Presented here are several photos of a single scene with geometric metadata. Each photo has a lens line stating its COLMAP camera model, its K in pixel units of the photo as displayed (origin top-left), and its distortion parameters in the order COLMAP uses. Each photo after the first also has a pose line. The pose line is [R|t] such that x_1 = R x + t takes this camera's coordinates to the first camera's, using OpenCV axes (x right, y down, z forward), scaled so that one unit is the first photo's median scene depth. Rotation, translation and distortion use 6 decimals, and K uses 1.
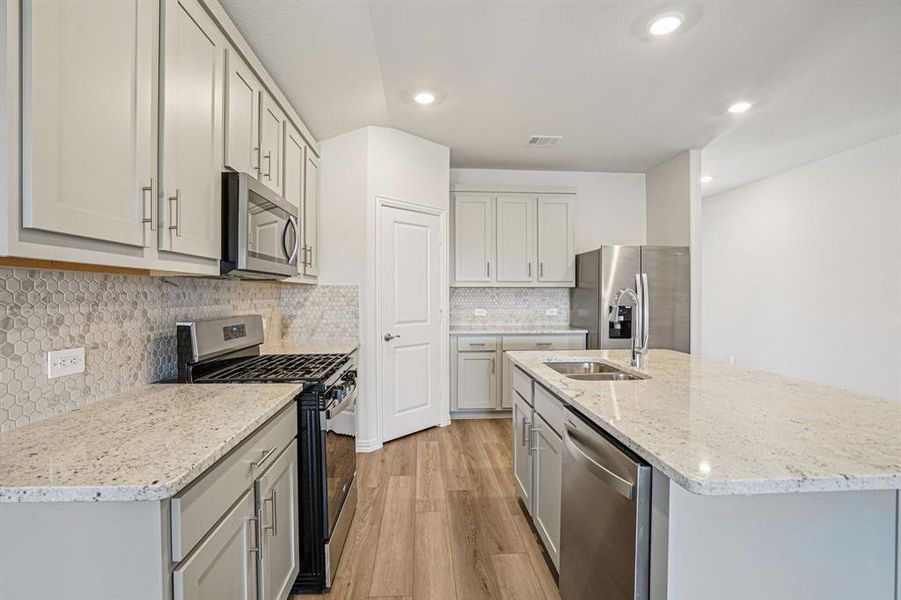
lens RADIAL K [[420.6, 0, 437.7], [0, 420.6, 296.7], [0, 0, 1]] dist [-0.046199, 0.014428]
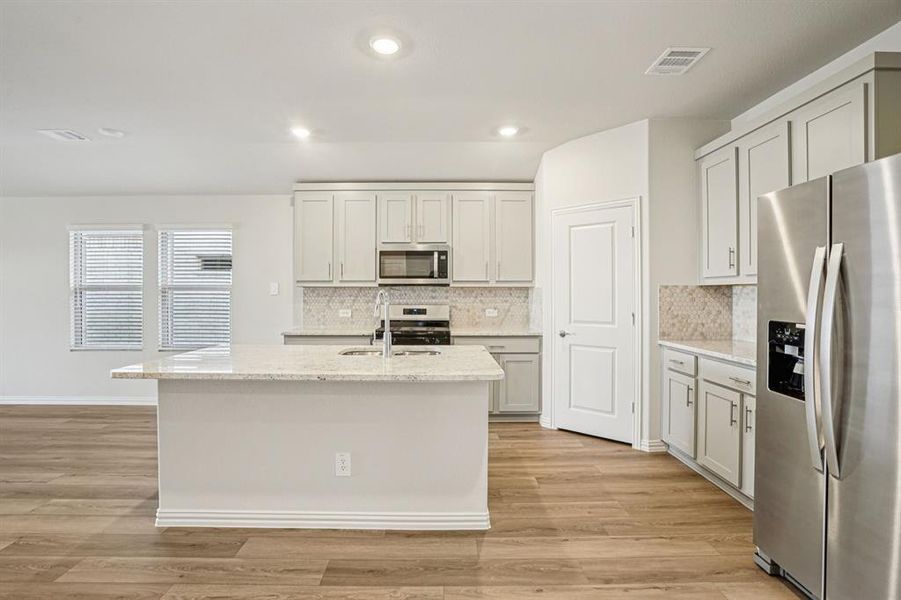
lens RADIAL K [[420.6, 0, 444.4], [0, 420.6, 291.8], [0, 0, 1]] dist [-0.046199, 0.014428]
pose [[-0.028298, -0.002860, -0.999595, 1.057940], [-0.007244, 0.999970, -0.002656, -0.008337], [0.999573, 0.007166, -0.028318, 0.762863]]
